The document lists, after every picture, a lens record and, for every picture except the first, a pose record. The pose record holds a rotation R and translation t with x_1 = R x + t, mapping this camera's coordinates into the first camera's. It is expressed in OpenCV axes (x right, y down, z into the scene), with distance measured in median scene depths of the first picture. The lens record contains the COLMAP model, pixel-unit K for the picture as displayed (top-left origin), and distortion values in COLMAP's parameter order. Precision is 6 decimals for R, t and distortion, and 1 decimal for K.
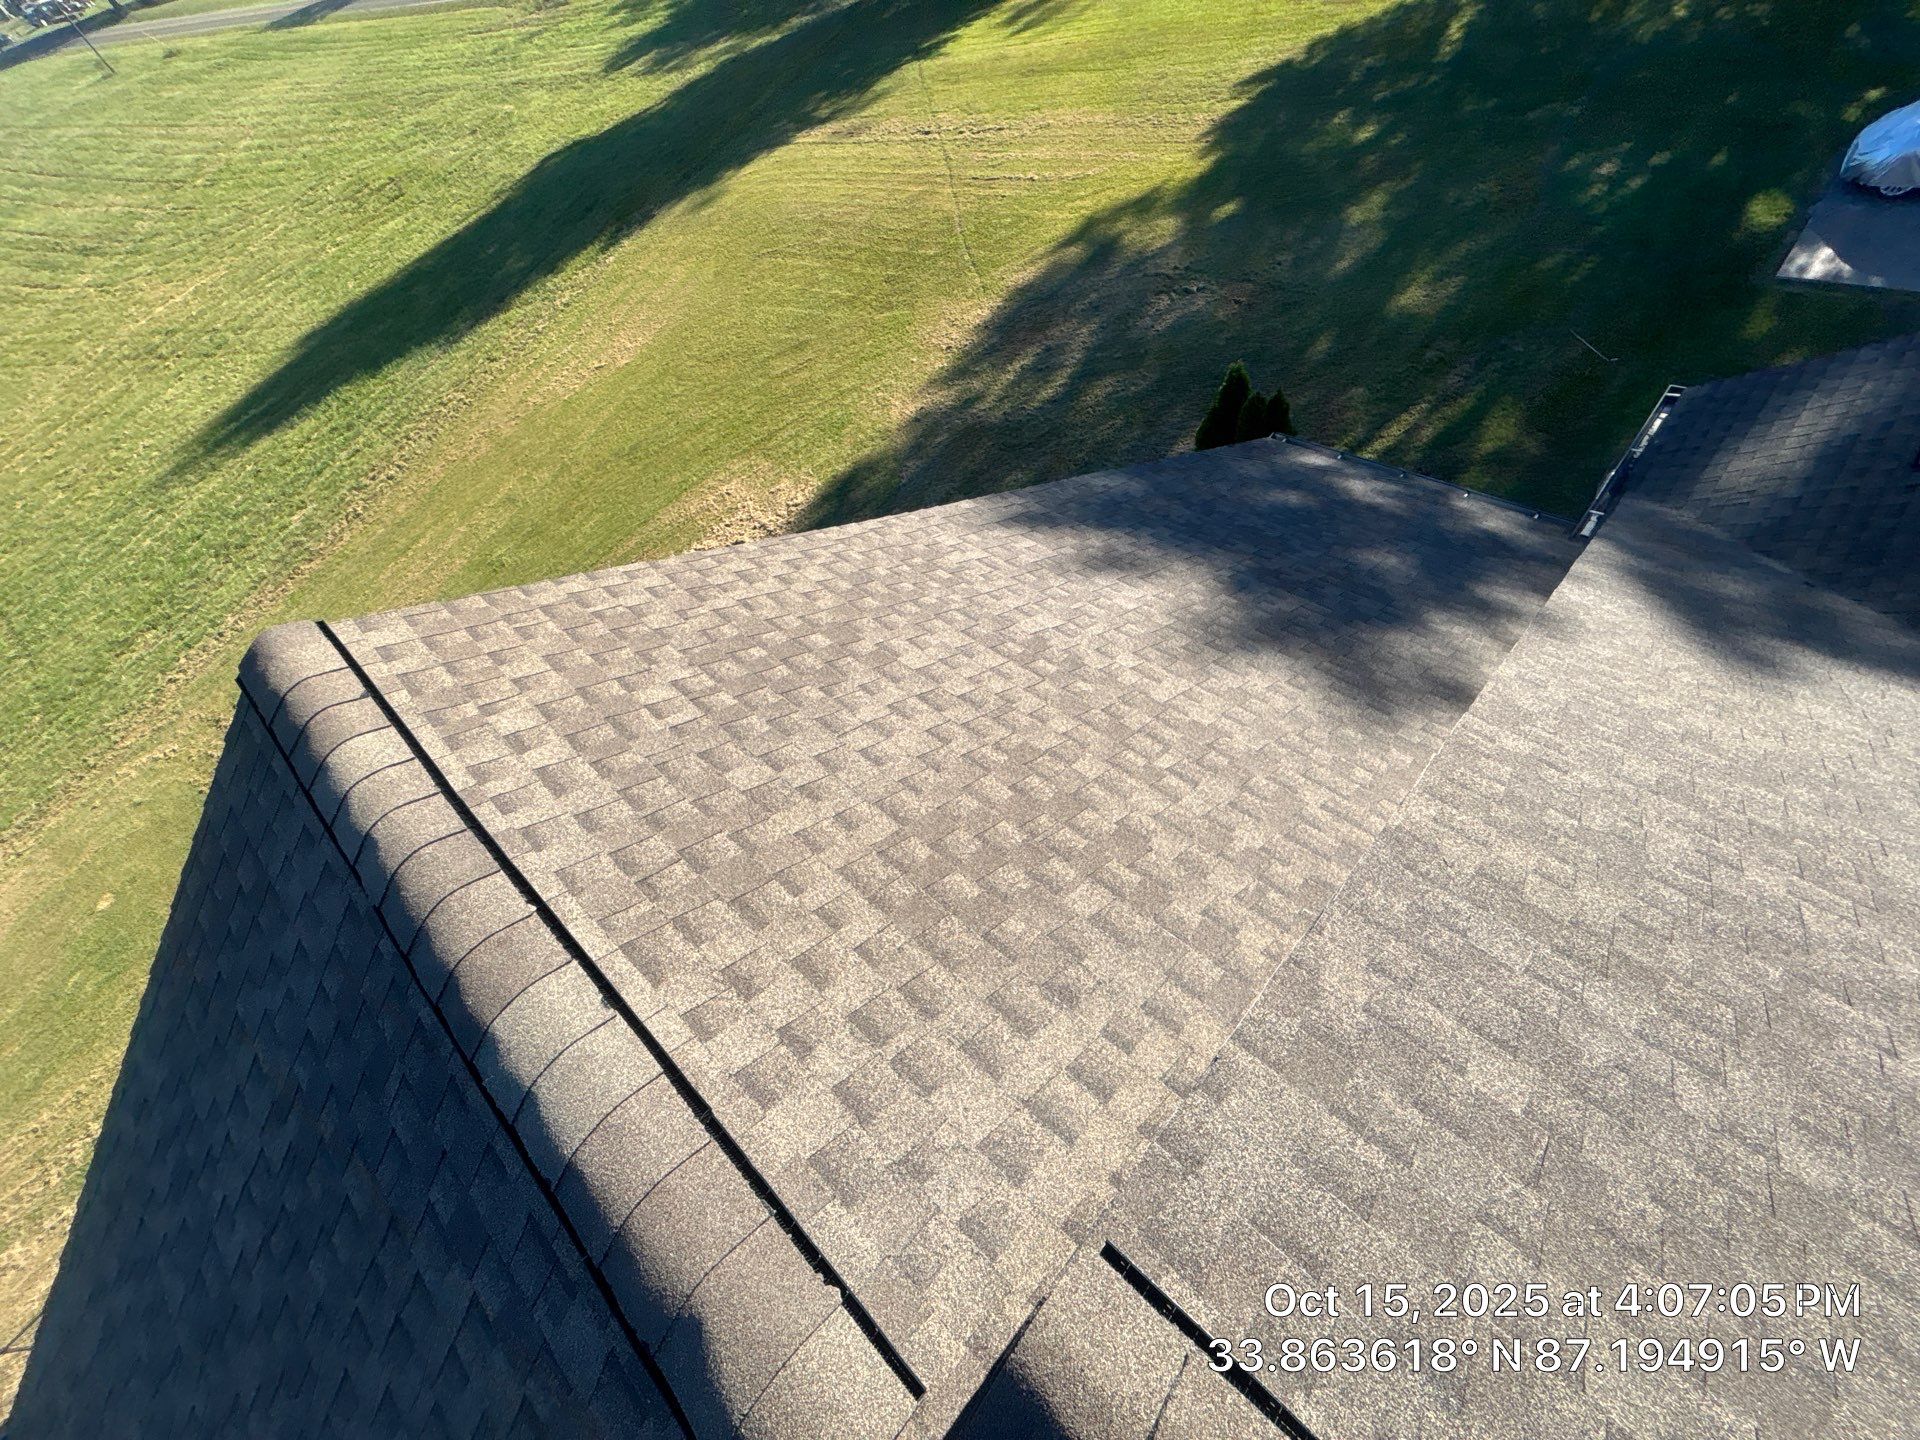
lens RADIAL K [[779.3, 0, 954.7], [0, 779.3, 709.8], [0, 0, 1]] dist [-0.004446, 0.001956]
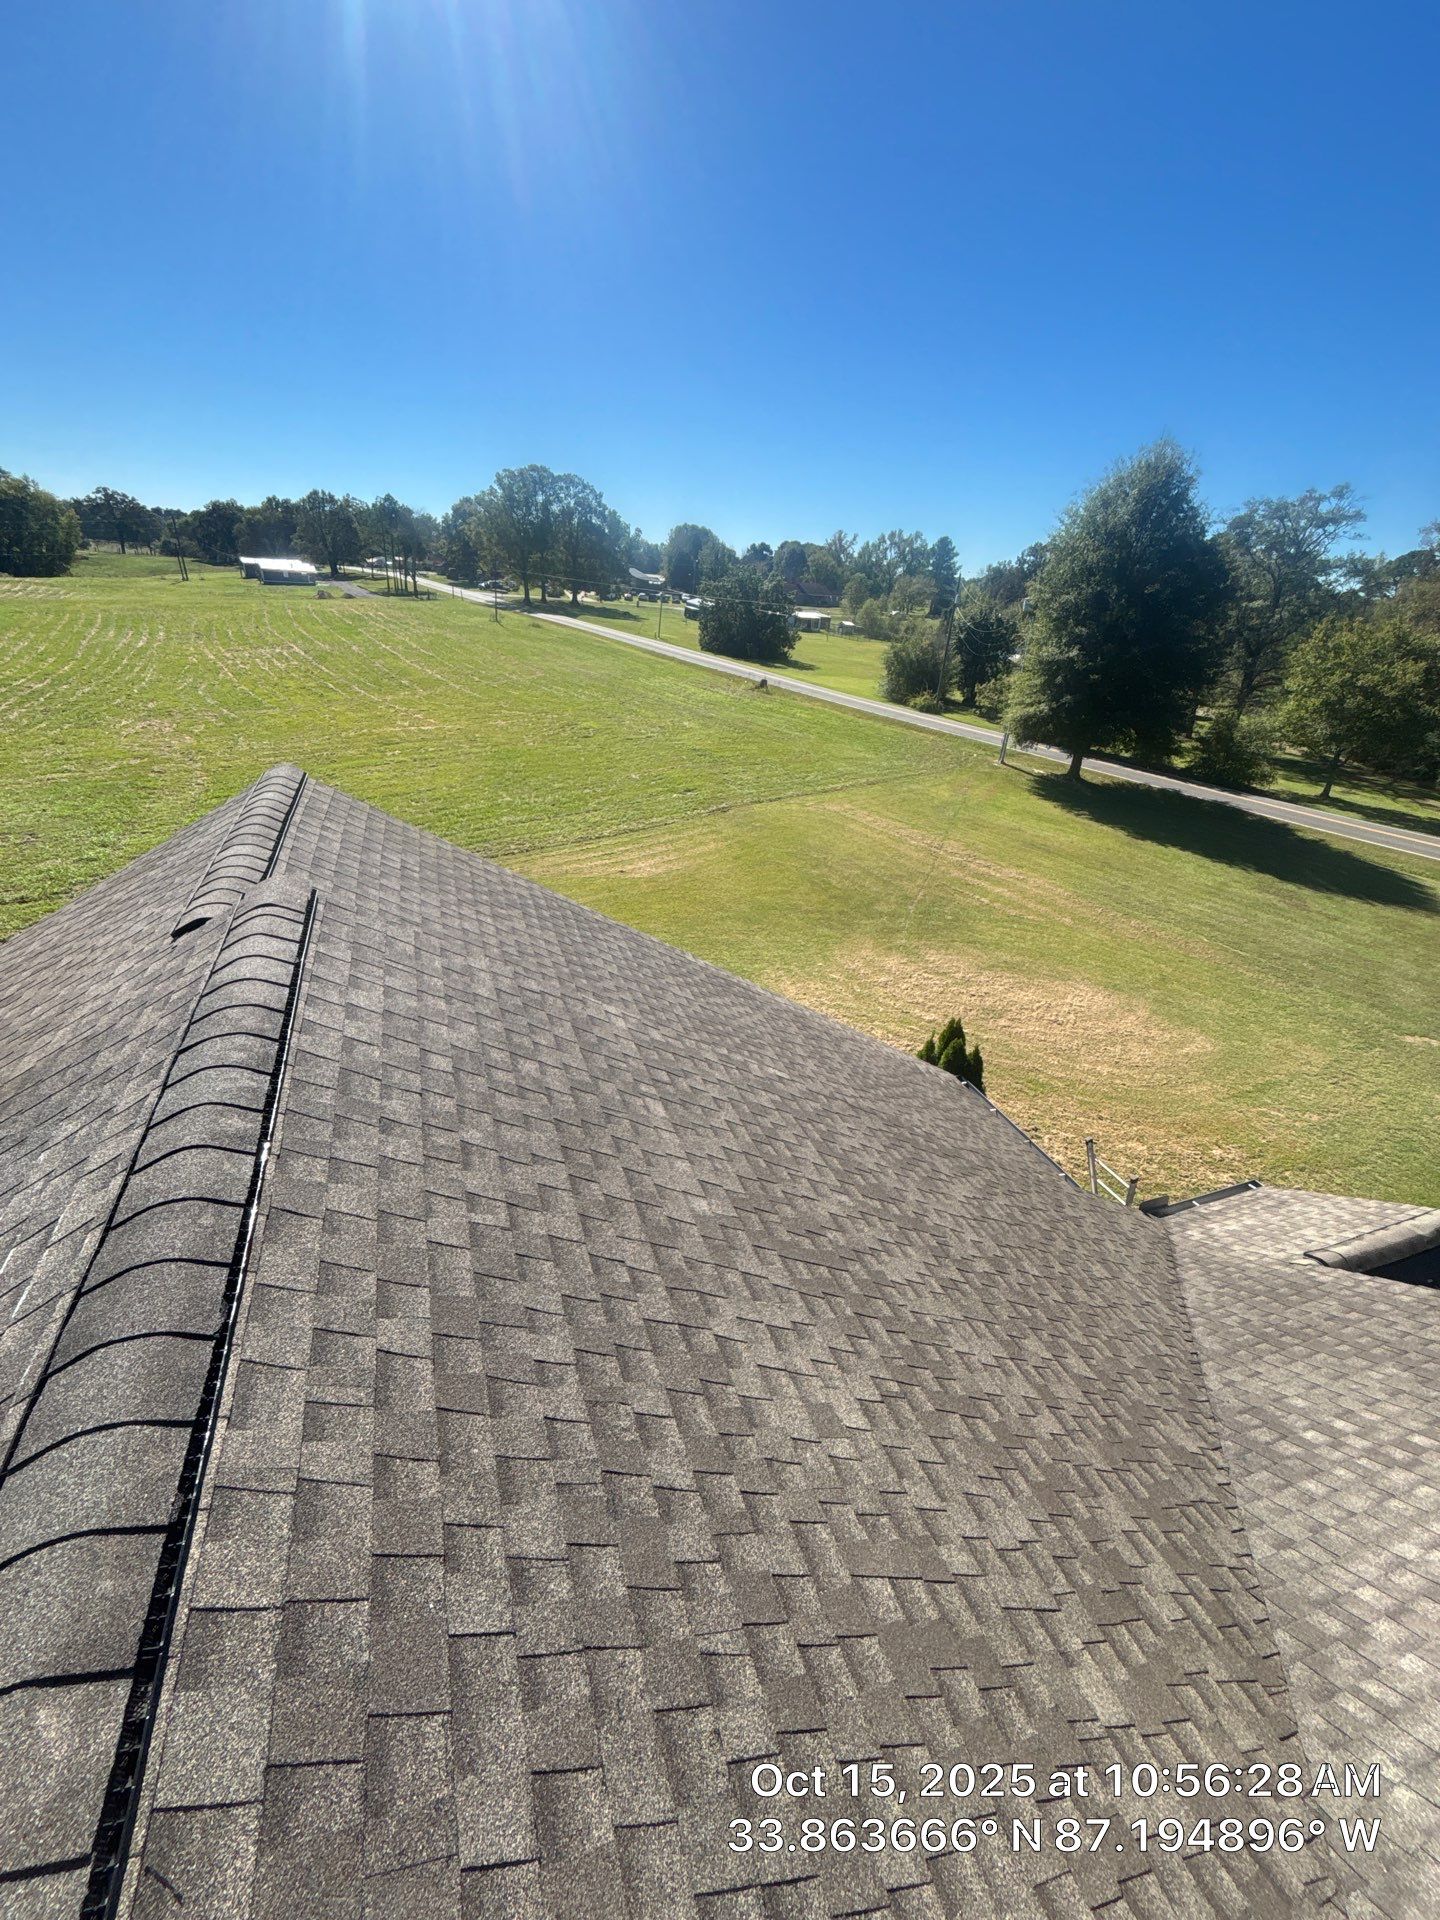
lens RADIAL K [[779.3, 0, 724.2], [0, 779.3, 958.9], [0, 0, 1]] dist [-0.004446, 0.001956]
pose [[0.847628, 0.443710, -0.290945, 0.123398], [-0.526962, 0.768013, -0.363961, 0.053747], [0.061956, 0.461821, 0.884807, -0.074940]]
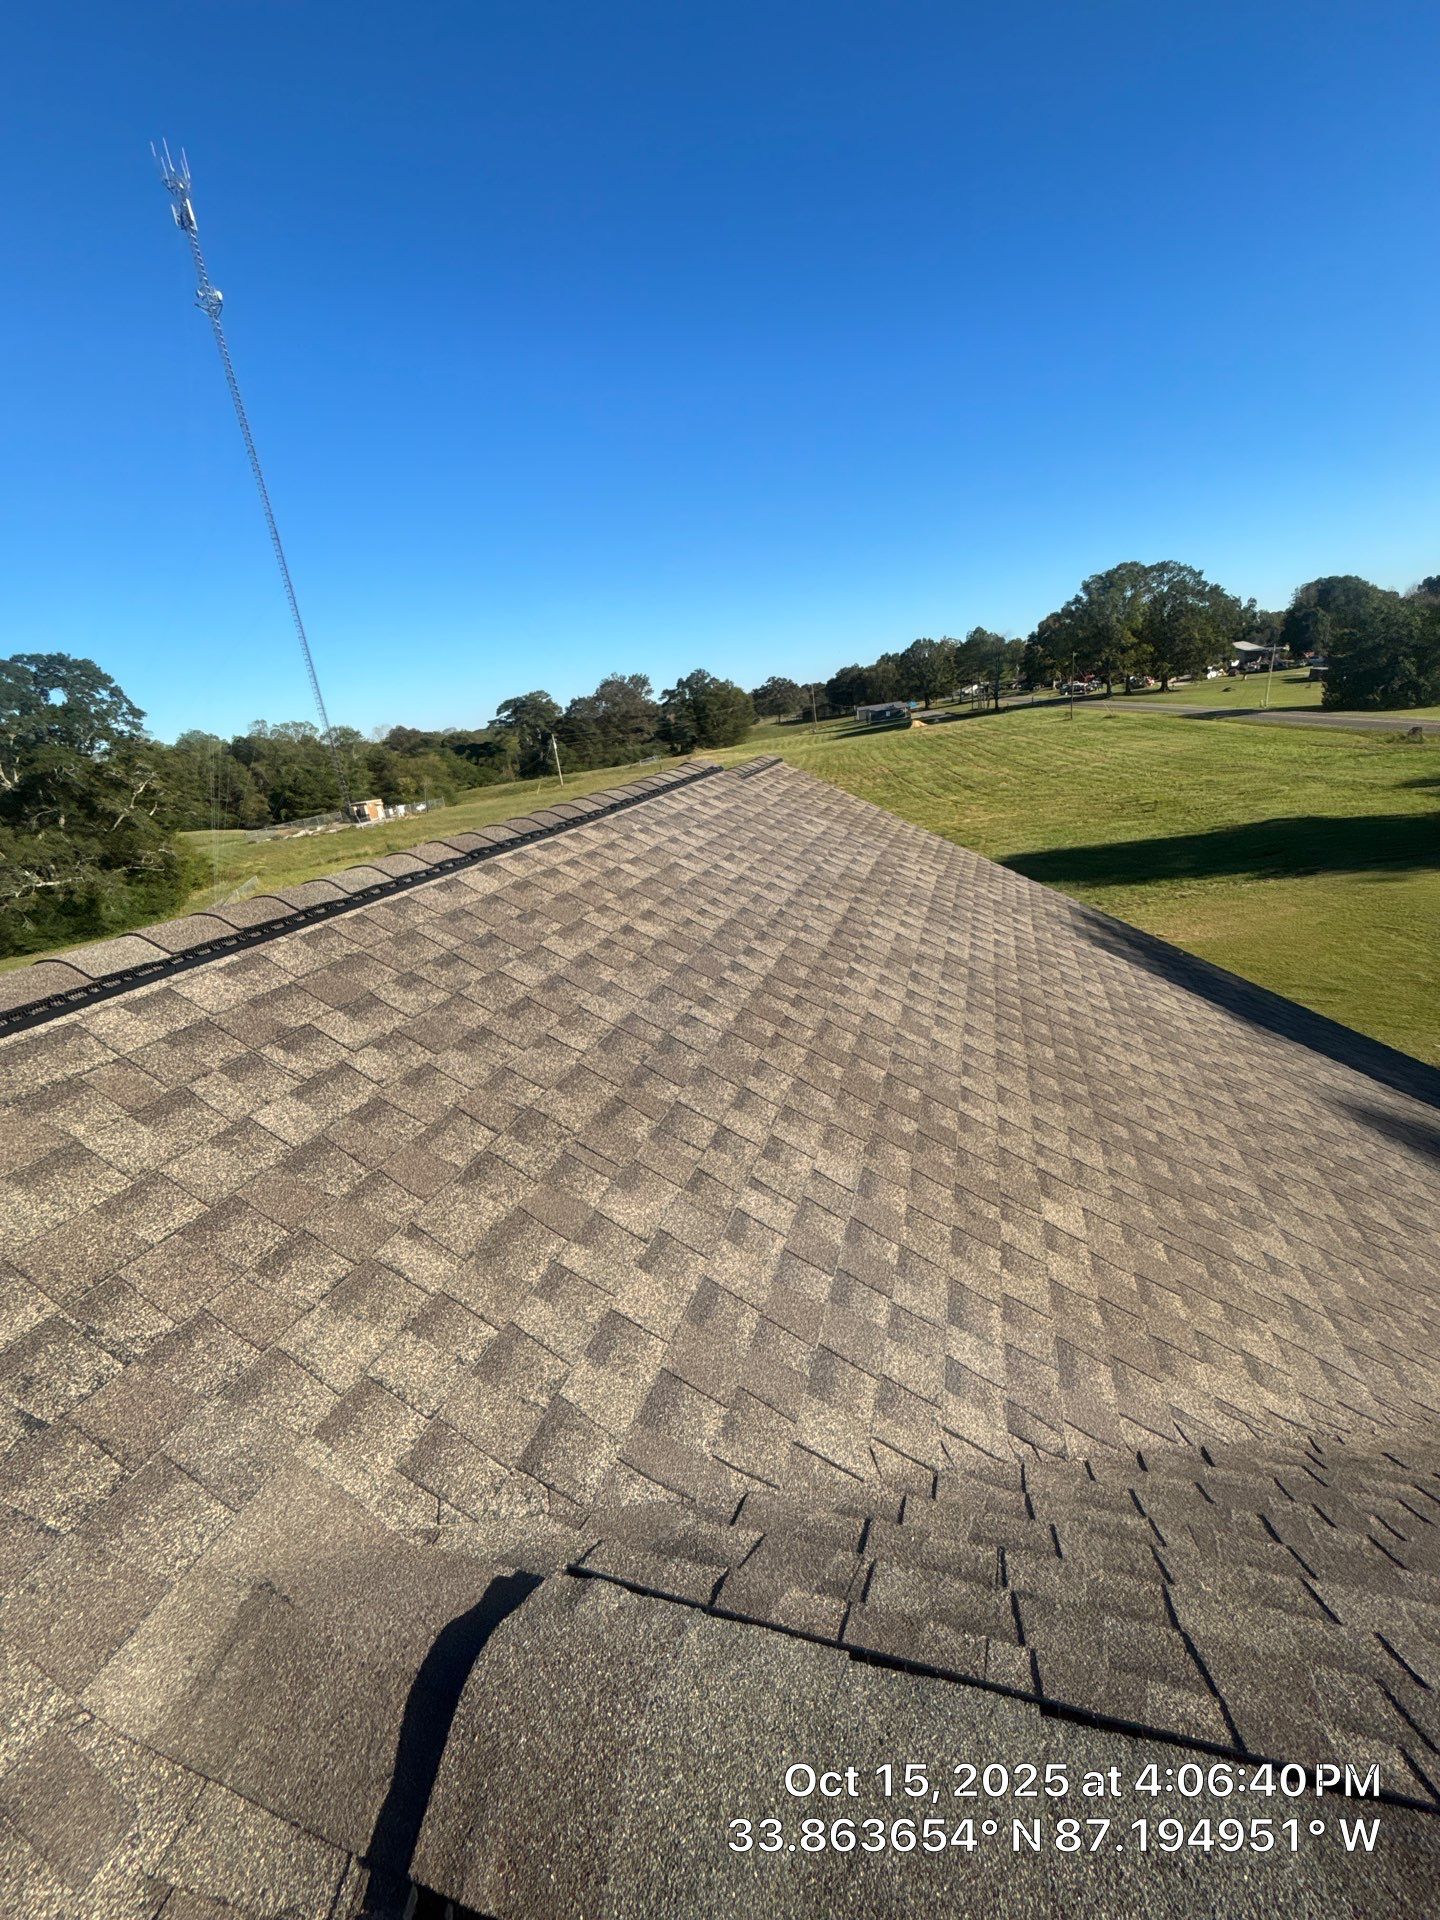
lens RADIAL K [[779.3, 0, 729.7], [0, 779.3, 966.7], [0, 0, 1]] dist [-0.004446, 0.001956]
pose [[0.421585, 0.424742, -0.801162, 0.218089], [-0.718490, 0.695475, -0.009370, 0.072356], [0.553208, 0.579577, 0.598375, -0.055048]]
